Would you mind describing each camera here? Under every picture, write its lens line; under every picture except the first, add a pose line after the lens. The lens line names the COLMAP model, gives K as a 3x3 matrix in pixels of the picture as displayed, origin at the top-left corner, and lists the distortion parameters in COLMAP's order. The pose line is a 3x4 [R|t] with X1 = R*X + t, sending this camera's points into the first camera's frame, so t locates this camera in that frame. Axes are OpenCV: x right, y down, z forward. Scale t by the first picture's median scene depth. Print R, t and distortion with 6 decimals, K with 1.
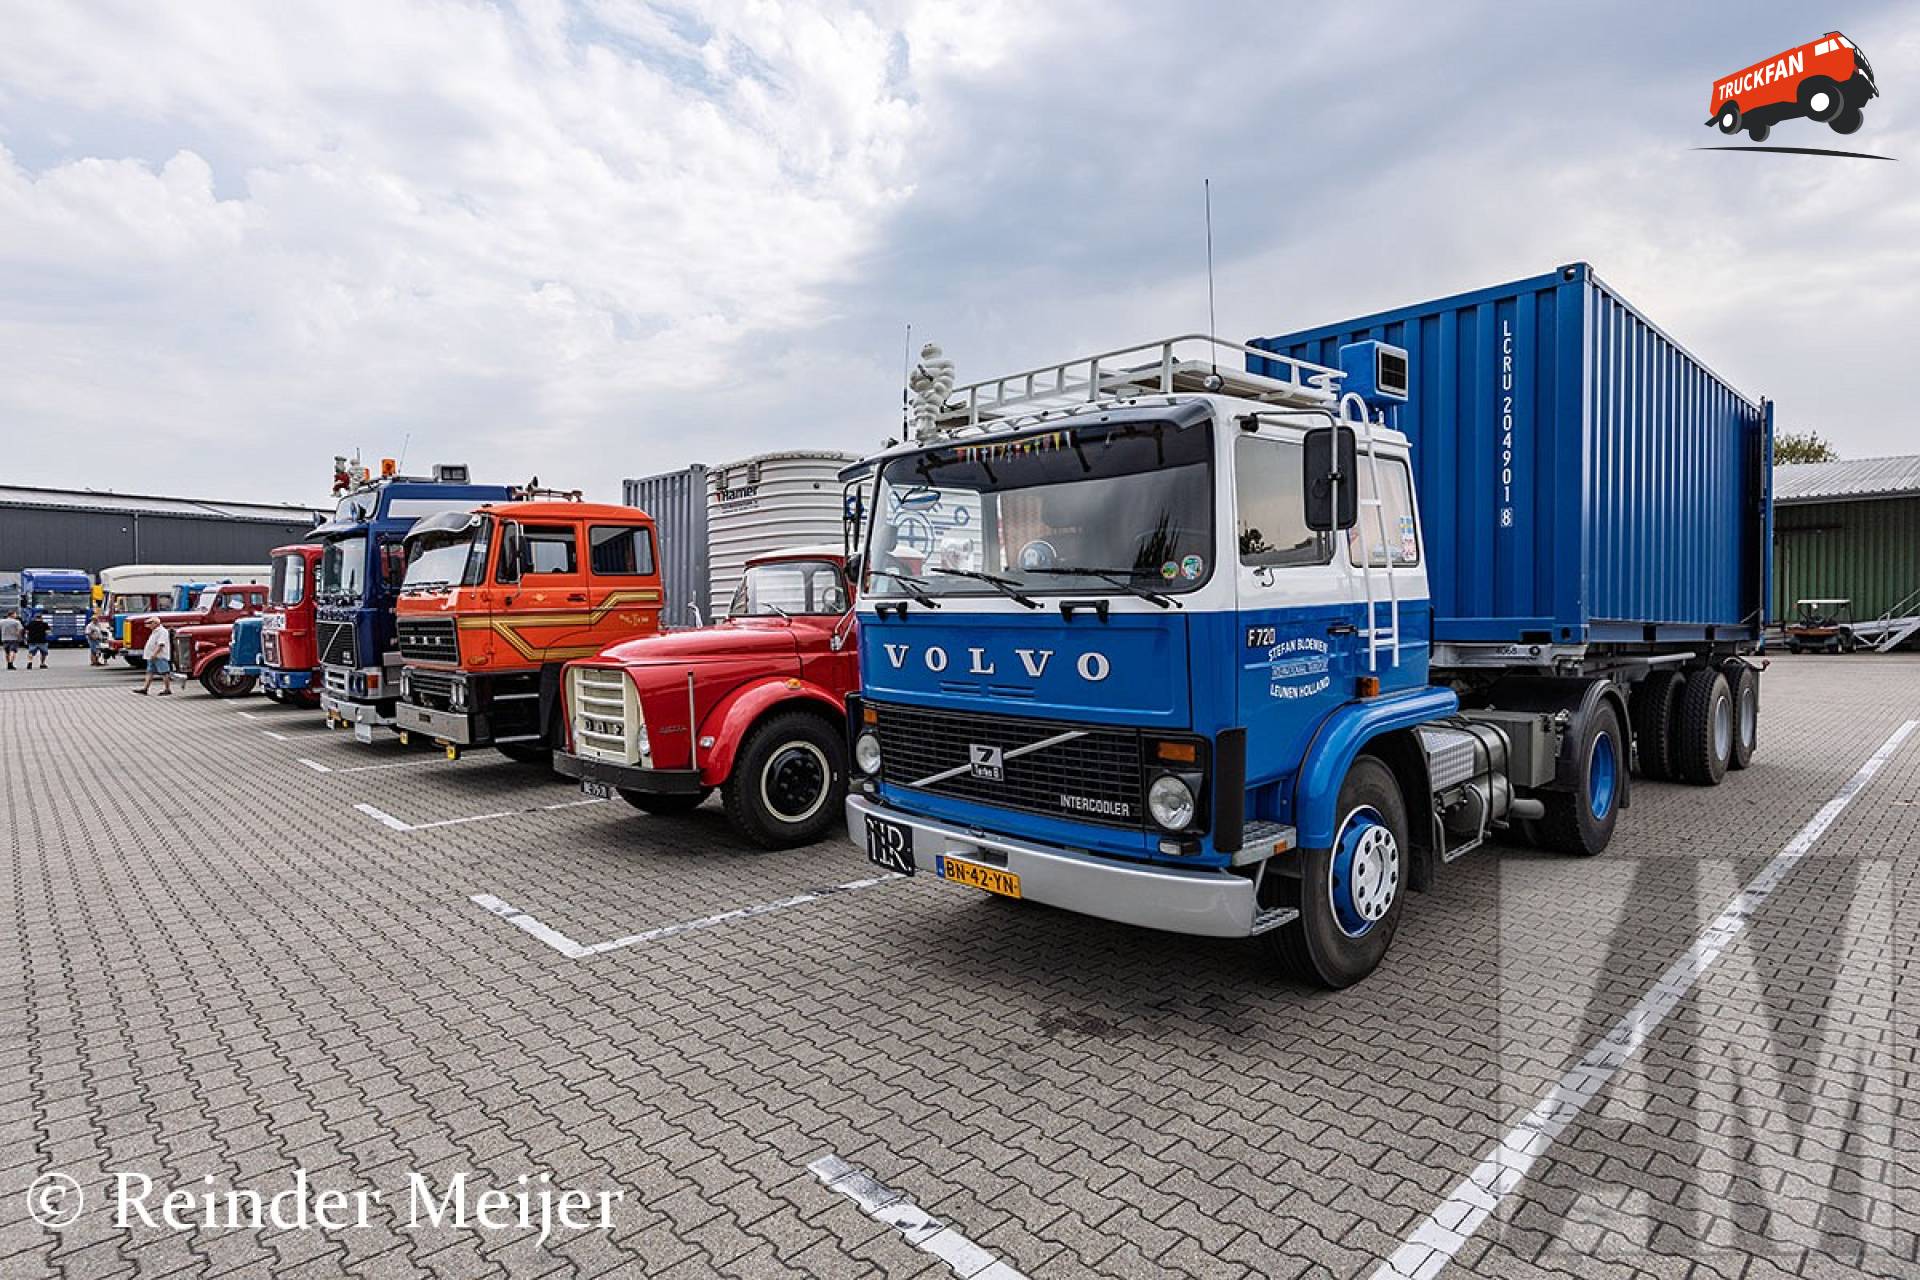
lens RADIAL K [[1012.3, 0, 958.4], [0, 1012.3, 645.0], [0, 0, 1]] dist [-0.002130, -0.000692]
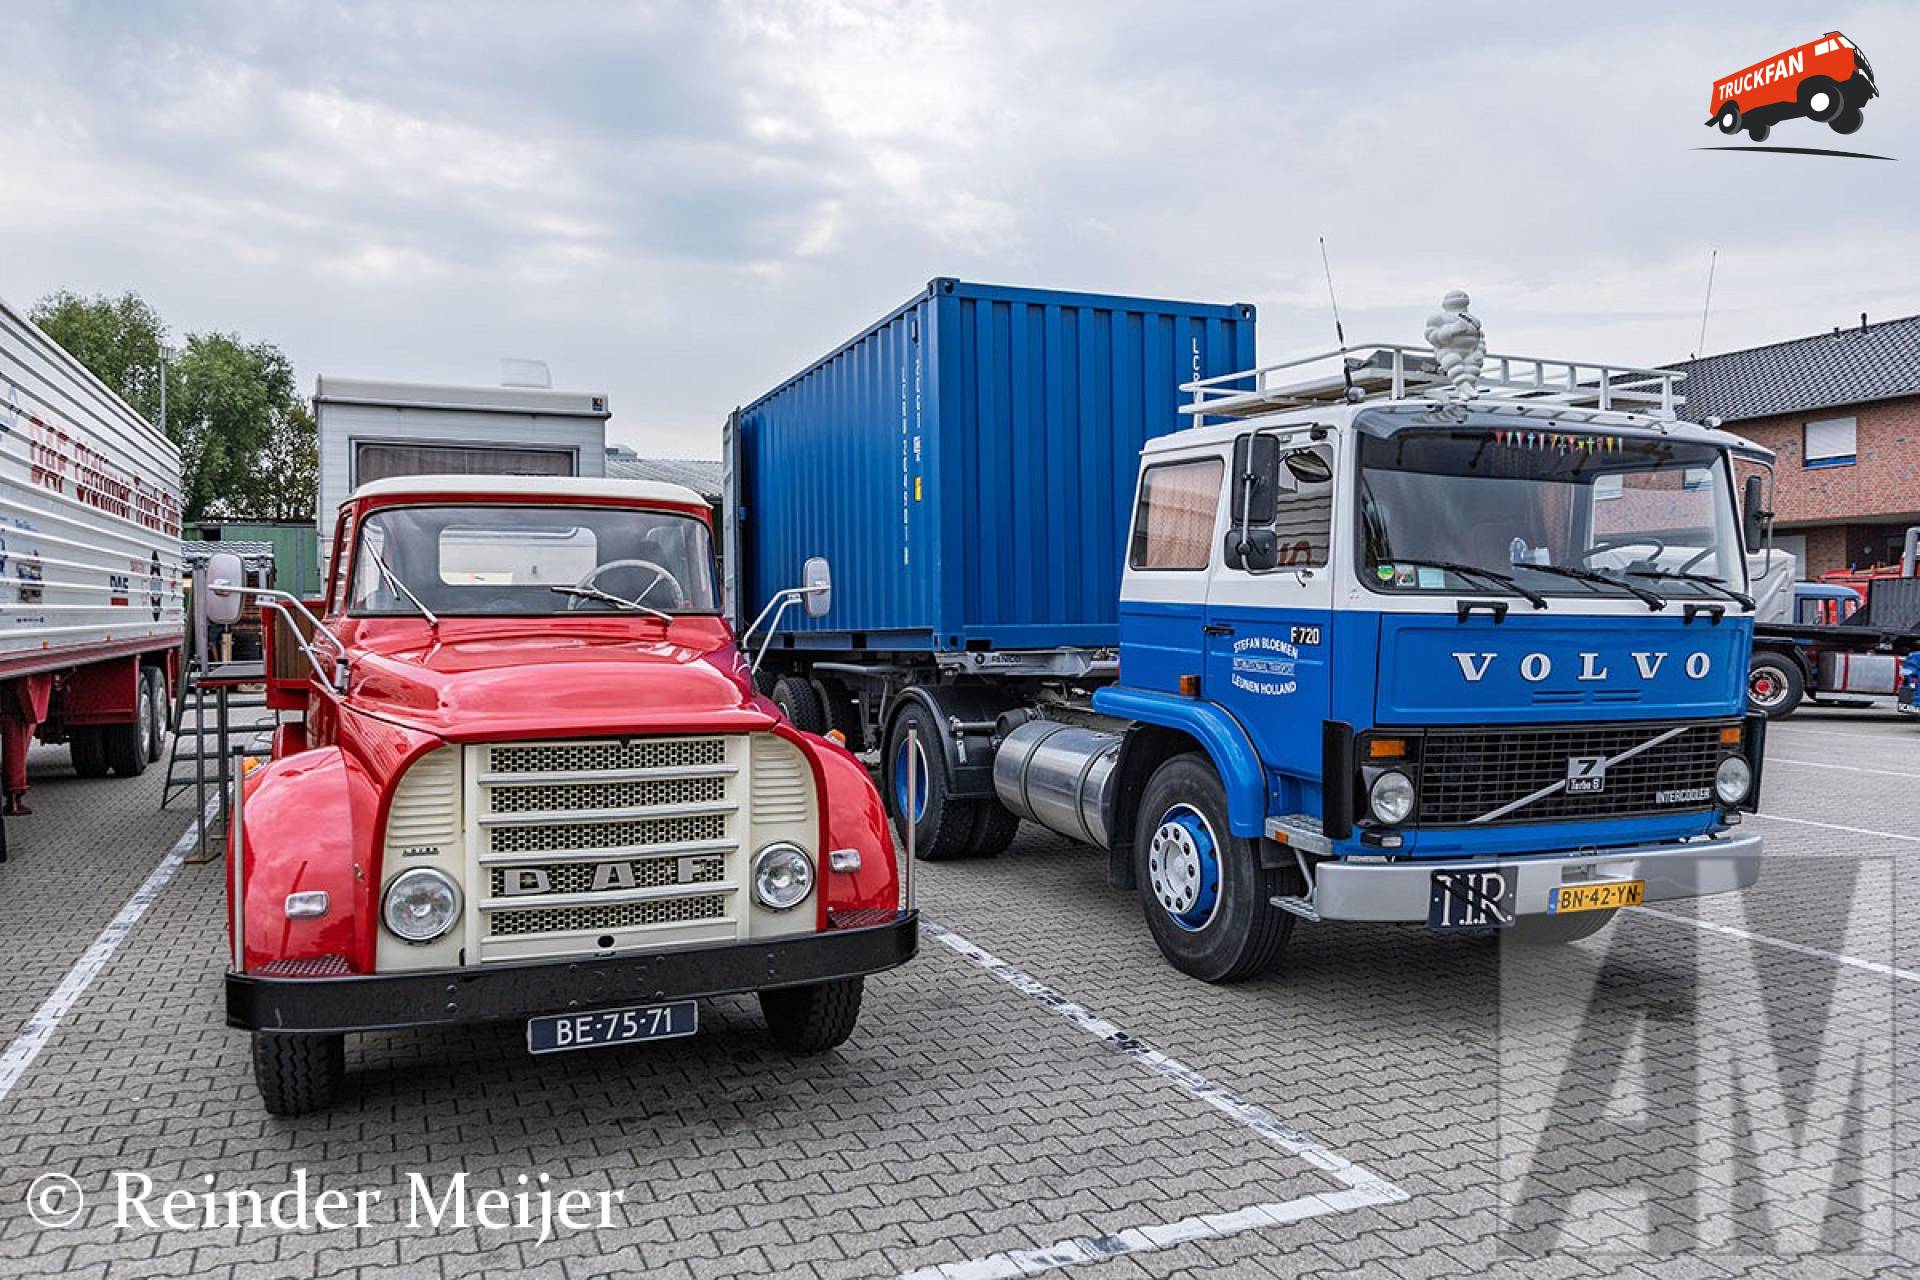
lens RADIAL K [[1439.6, 0, 960.3], [0, 1439.6, 631.7], [0, 0, 1]] dist [-0.035639, -0.001641]
pose [[0.357503, -0.003598, 0.933905, -1.361148], [0.021237, 0.999765, -0.004278, -0.021924], [-0.933671, 0.021363, 0.357495, 1.027944]]
